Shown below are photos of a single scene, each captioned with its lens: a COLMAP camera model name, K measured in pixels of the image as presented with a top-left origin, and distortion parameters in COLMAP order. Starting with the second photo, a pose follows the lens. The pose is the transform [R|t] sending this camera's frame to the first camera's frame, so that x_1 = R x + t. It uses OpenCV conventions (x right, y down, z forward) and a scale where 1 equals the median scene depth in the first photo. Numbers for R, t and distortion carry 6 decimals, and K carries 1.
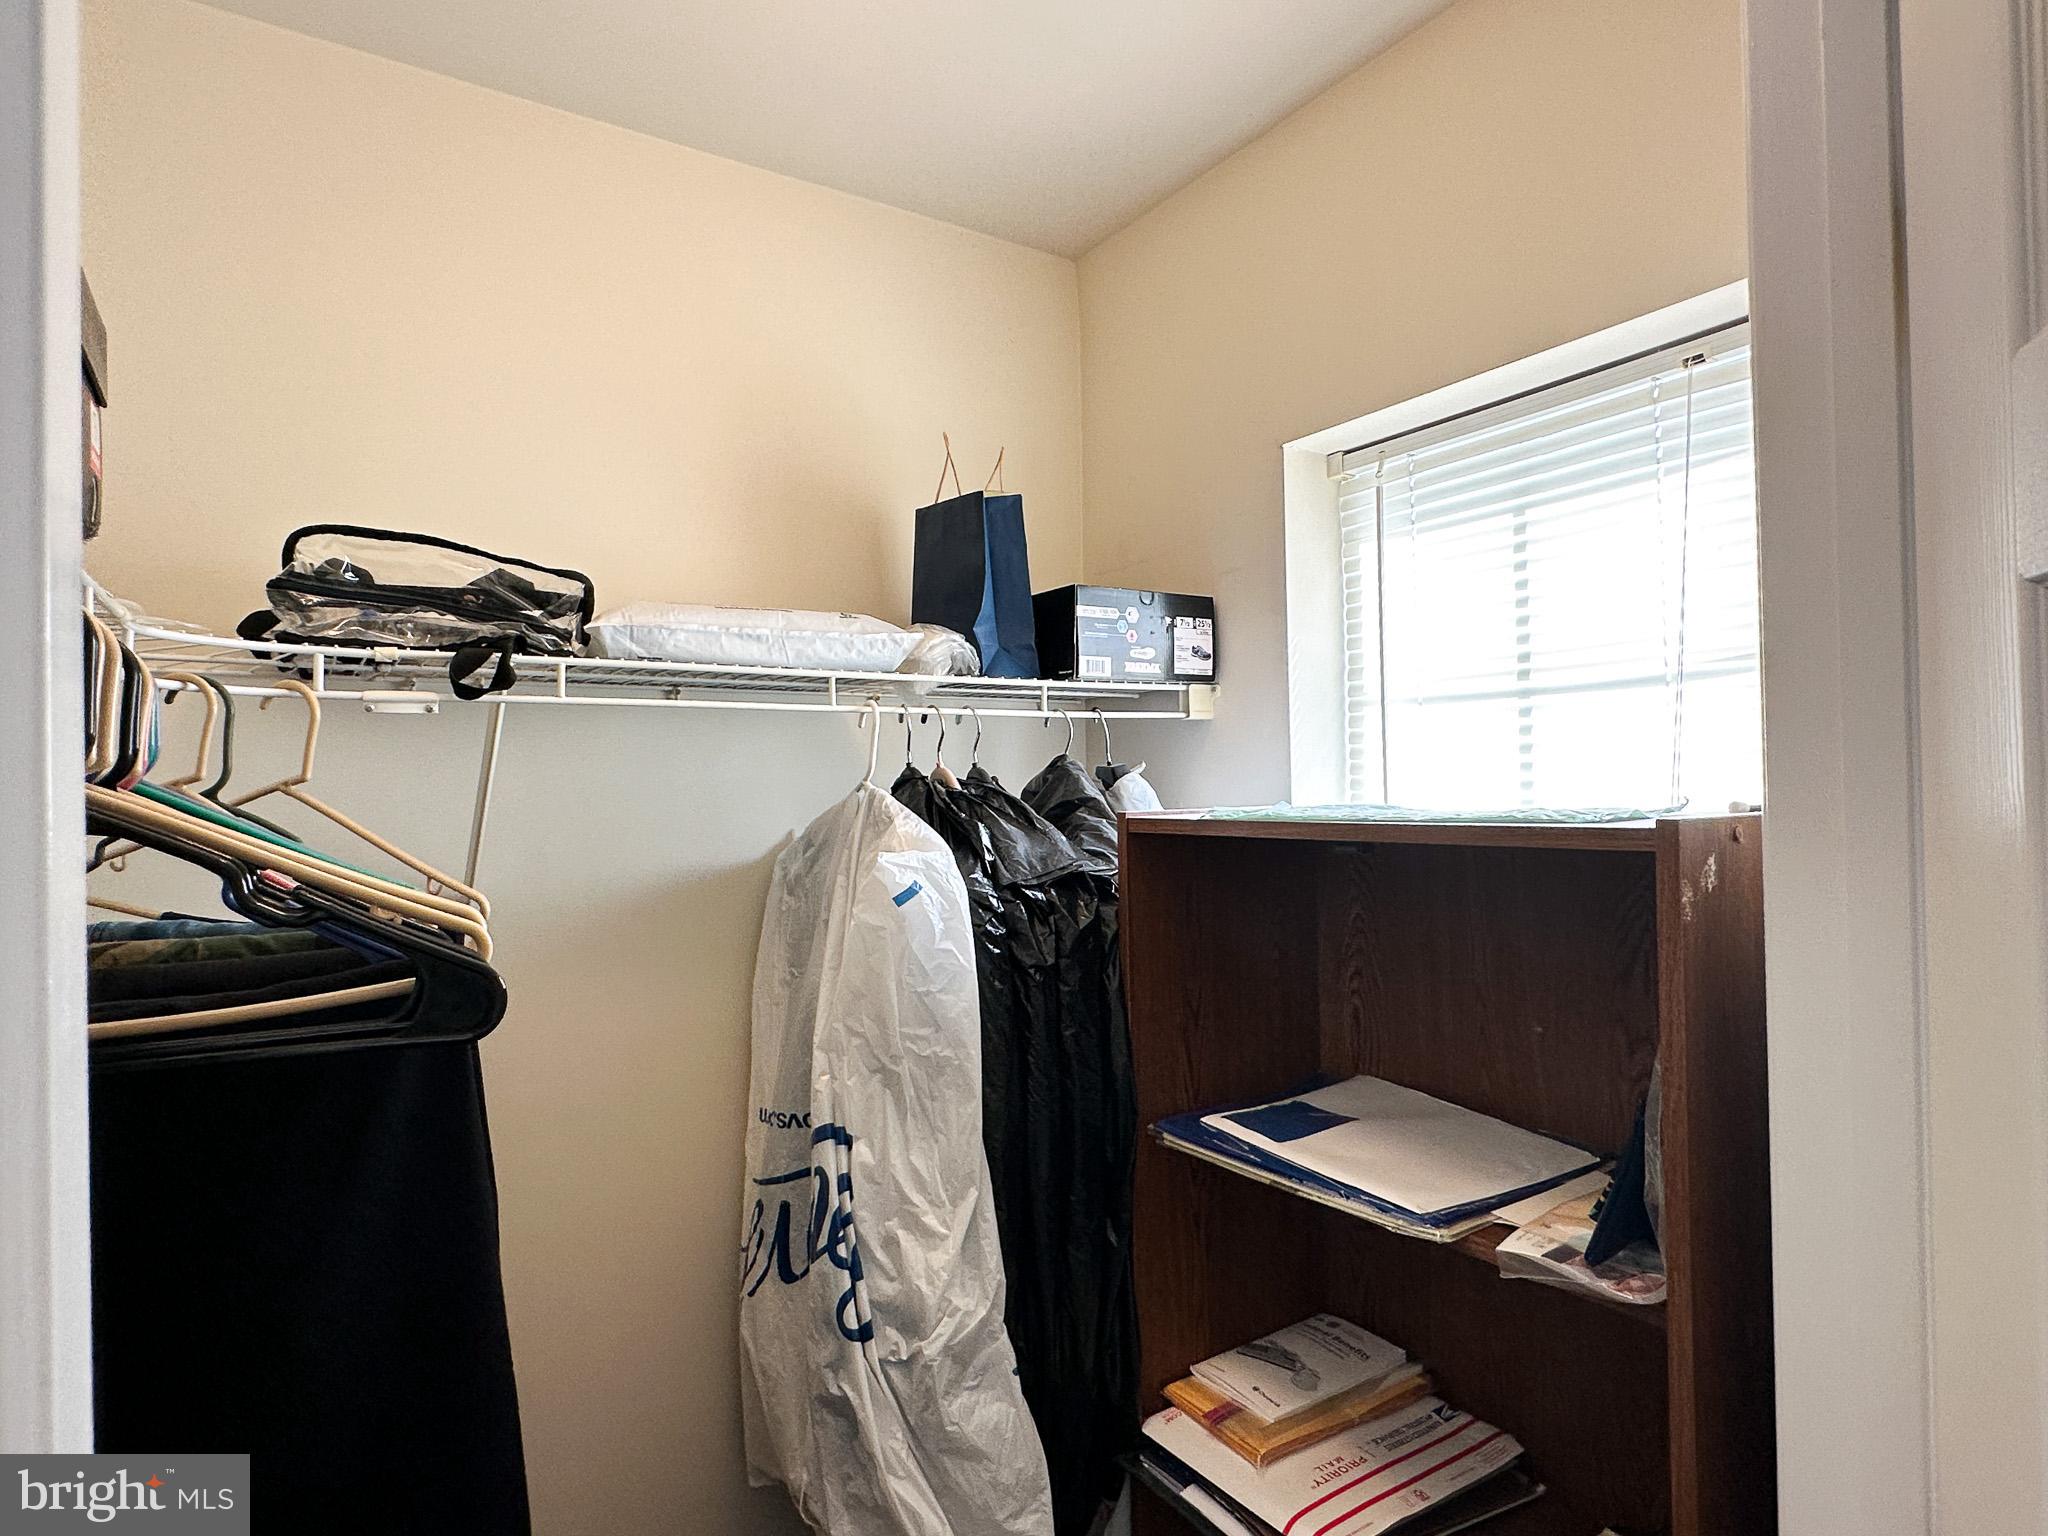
lens RADIAL K [[1167.8, 0, 1012.0], [0, 1167.8, 776.7], [0, 0, 1]] dist [0.000249, -0.000755]
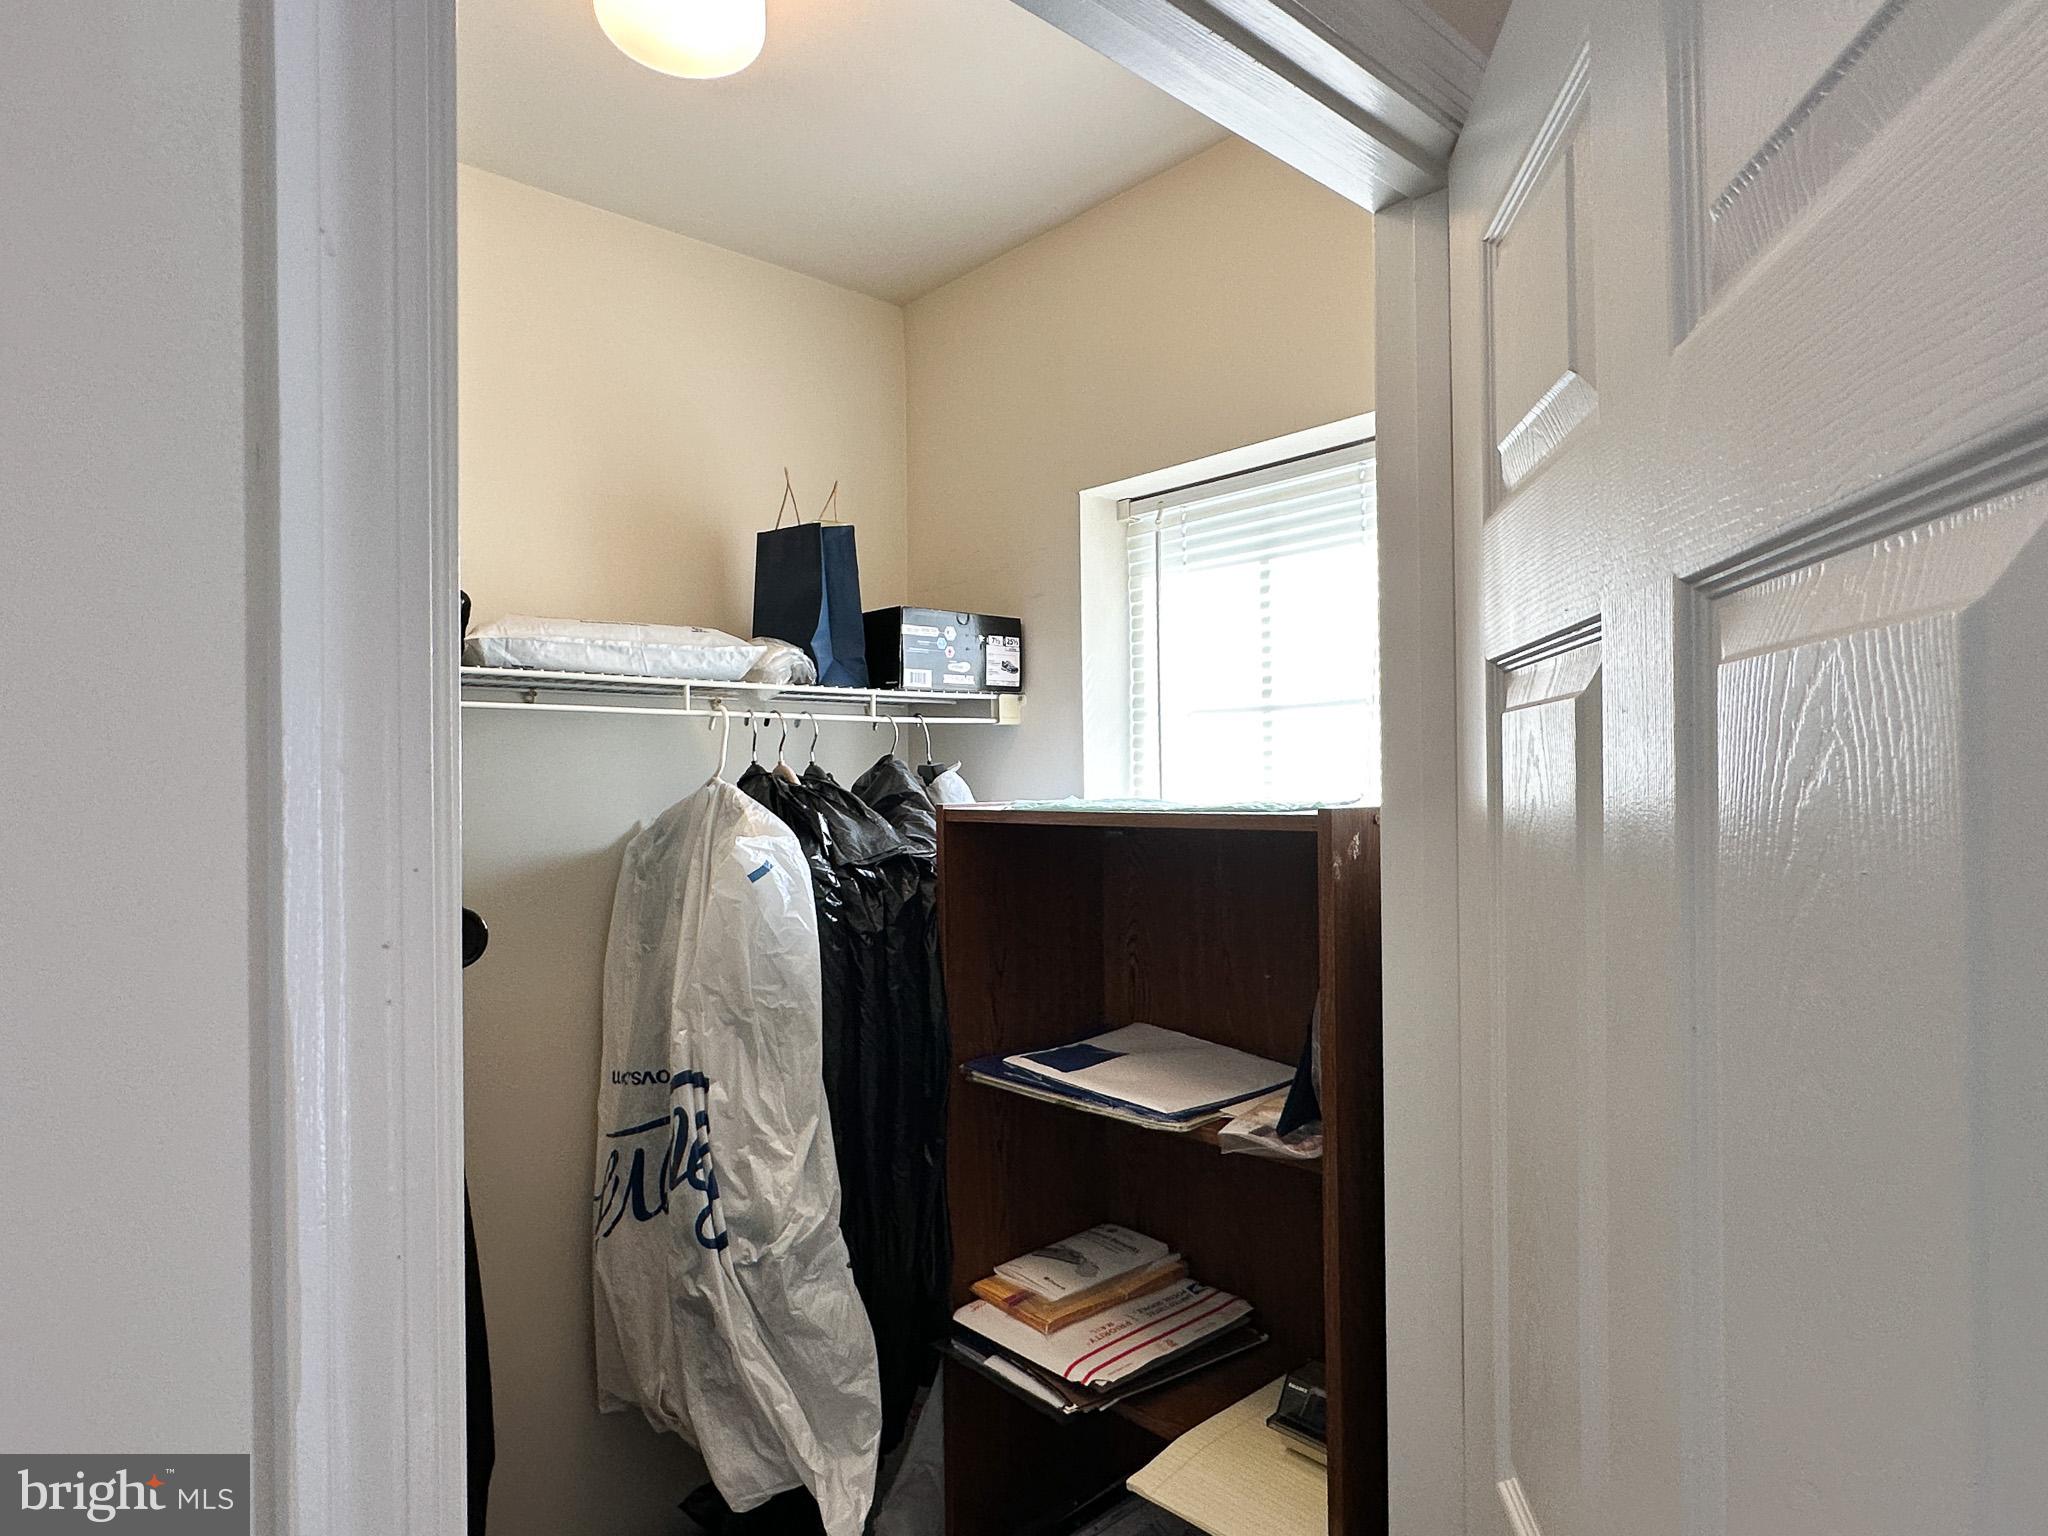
lens RADIAL K [[1167.8, 0, 1012.0], [0, 1167.8, 776.7], [0, 0, 1]] dist [0.000249, -0.000755]
pose [[0.988122, 0.006296, 0.153539, -0.016827], [-0.006800, 0.999973, 0.002756, -0.001669], [-0.153518, -0.003767, 0.988139, -0.194870]]
